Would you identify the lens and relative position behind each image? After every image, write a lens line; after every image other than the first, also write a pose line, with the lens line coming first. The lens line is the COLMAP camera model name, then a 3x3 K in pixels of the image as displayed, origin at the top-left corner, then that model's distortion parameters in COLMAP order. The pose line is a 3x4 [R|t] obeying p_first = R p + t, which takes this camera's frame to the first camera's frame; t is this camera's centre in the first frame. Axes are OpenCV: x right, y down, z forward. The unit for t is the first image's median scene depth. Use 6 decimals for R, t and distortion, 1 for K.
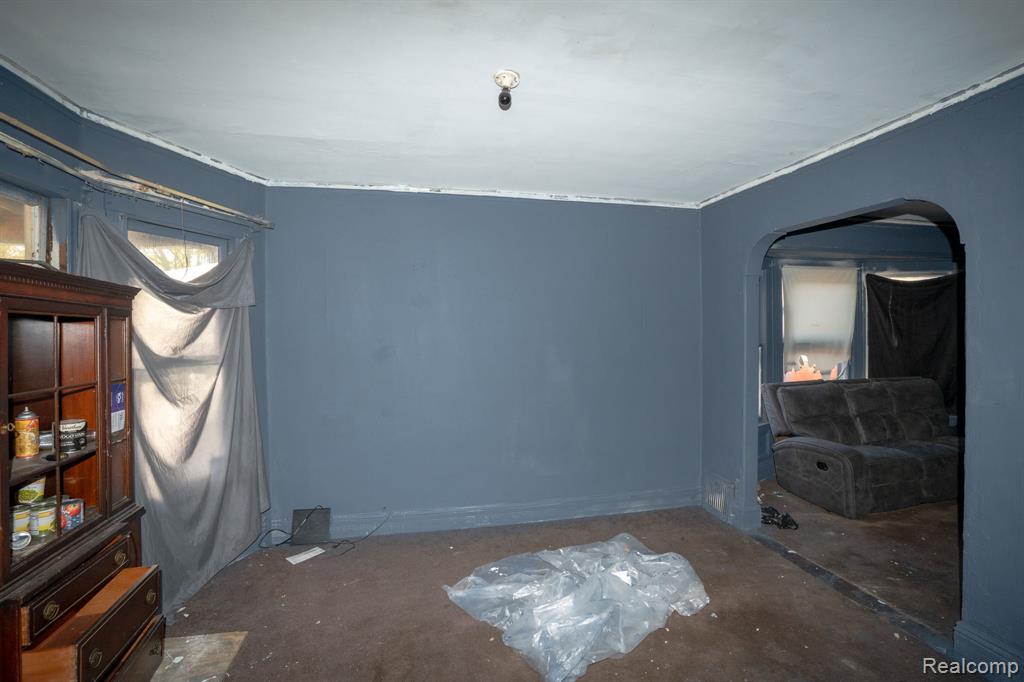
lens RADIAL K [[487.3, 0, 512.0], [0, 487.3, 341.0], [0, 0, 1]] dist [-0.062693, 0.025285]
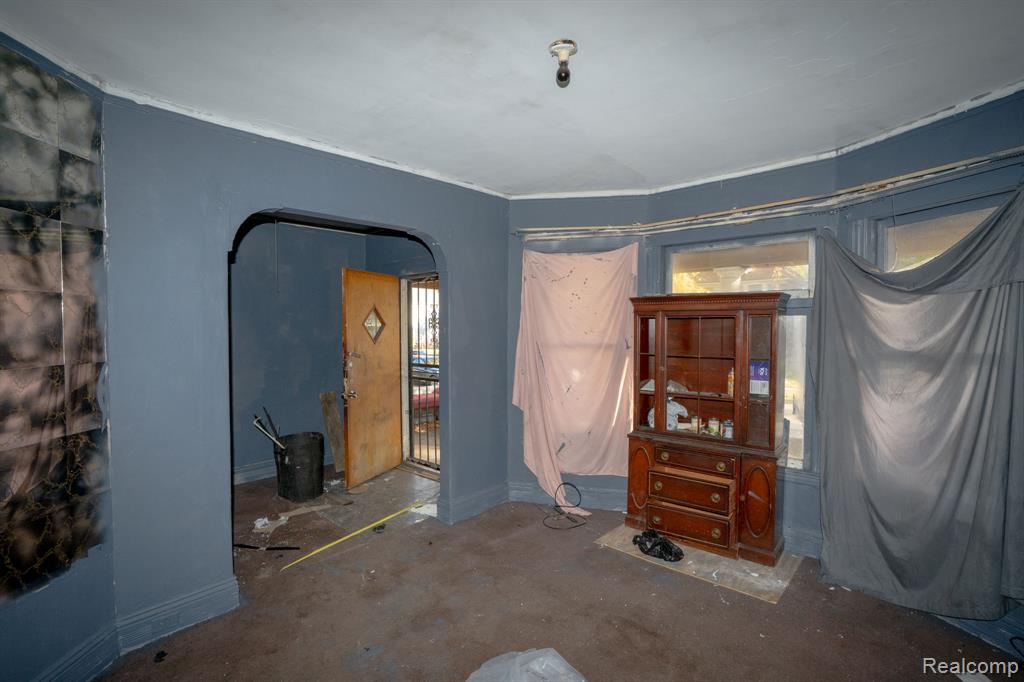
lens RADIAL K [[487.3, 0, 512.0], [0, 487.3, 341.0], [0, 0, 1]] dist [-0.062693, 0.025285]
pose [[-0.814666, 0.021853, -0.579519, 0.460977], [-0.000356, 0.999271, 0.038182, -0.020602], [0.579930, 0.031312, -0.814064, 1.286881]]
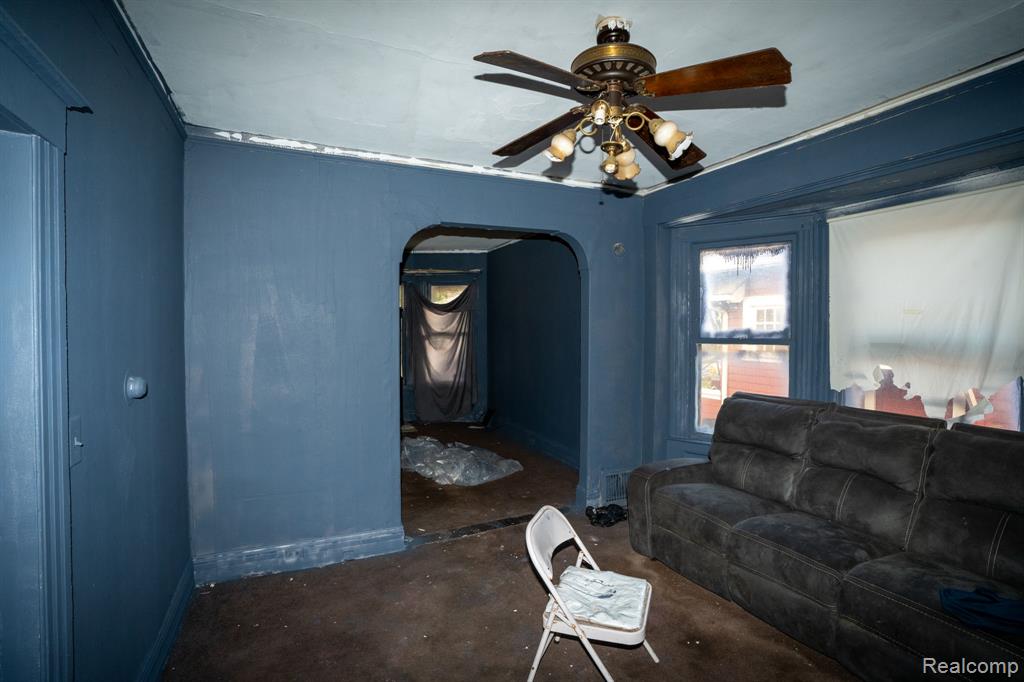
lens RADIAL K [[487.3, 0, 512.0], [0, 487.3, 341.0], [0, 0, 1]] dist [-0.062693, 0.025285]
pose [[0.207786, 0.037246, -0.977465, 1.964487], [-0.012330, 0.999295, 0.035457, -0.017554], [0.978097, 0.004684, 0.208098, 0.808822]]
